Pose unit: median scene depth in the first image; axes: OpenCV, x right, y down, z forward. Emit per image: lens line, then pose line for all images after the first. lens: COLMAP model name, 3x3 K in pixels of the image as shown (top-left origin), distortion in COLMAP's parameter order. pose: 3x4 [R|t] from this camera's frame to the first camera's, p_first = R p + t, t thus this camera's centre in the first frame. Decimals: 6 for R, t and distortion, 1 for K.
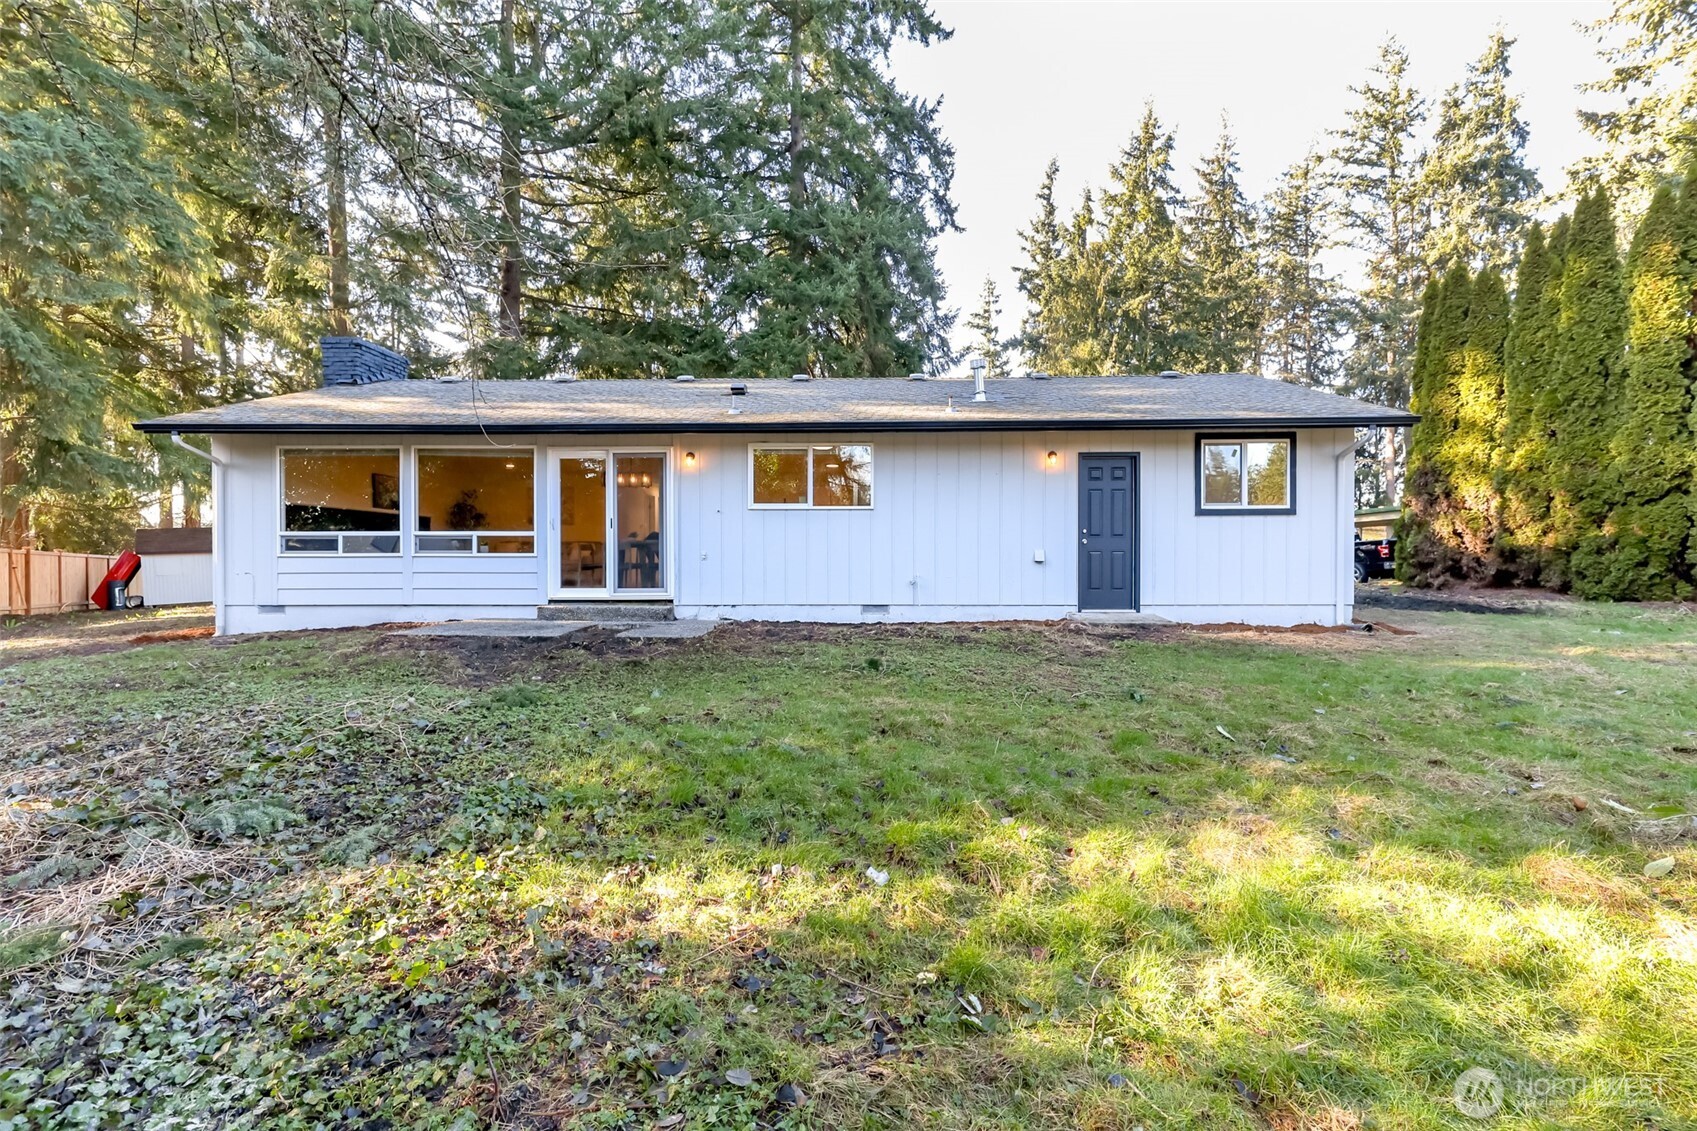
lens RADIAL K [[759.4, 0, 850.0], [0, 759.4, 567.0], [0, 0, 1]] dist [0.017137, -0.000765]
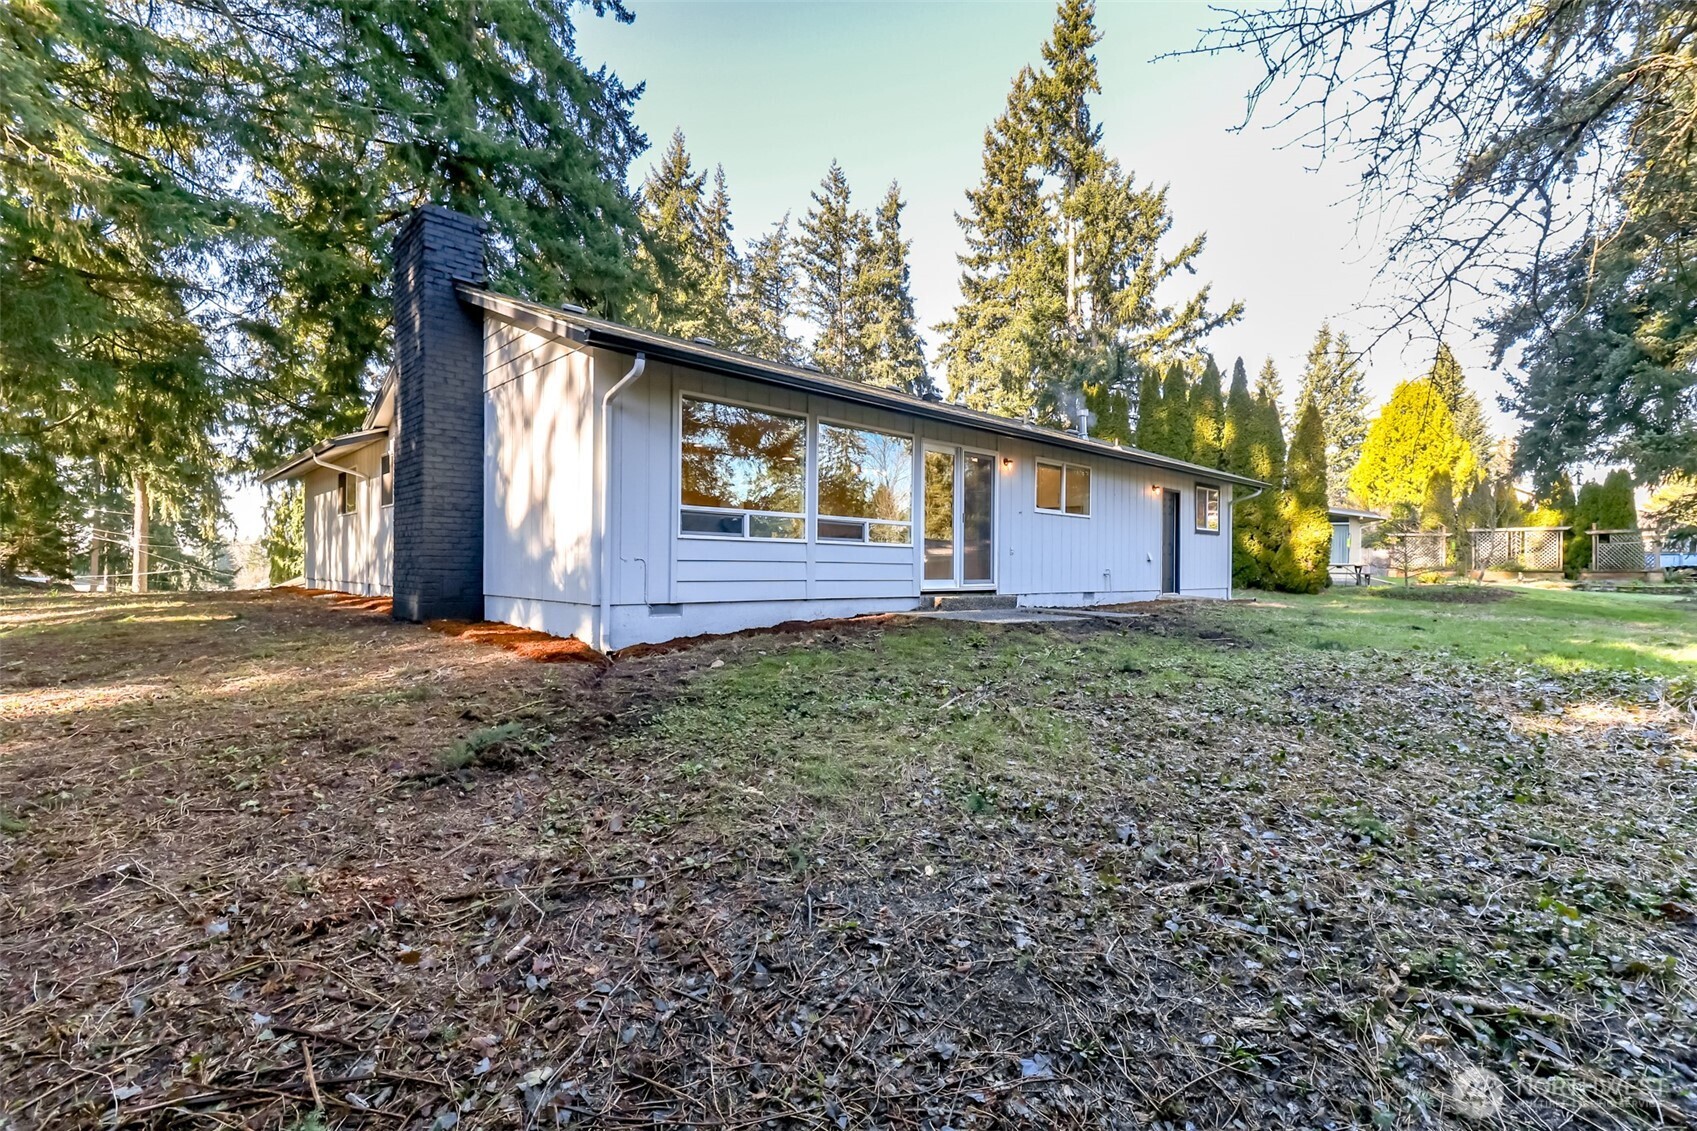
lens RADIAL K [[759.4, 0, 850.0], [0, 759.4, 567.0], [0, 0, 1]] dist [0.017137, -0.000765]
pose [[0.706338, 0.010011, 0.707804, -0.283625], [-0.007286, 0.999950, -0.006872, 0.004521], [-0.707837, -0.000302, 0.706375, 0.091034]]
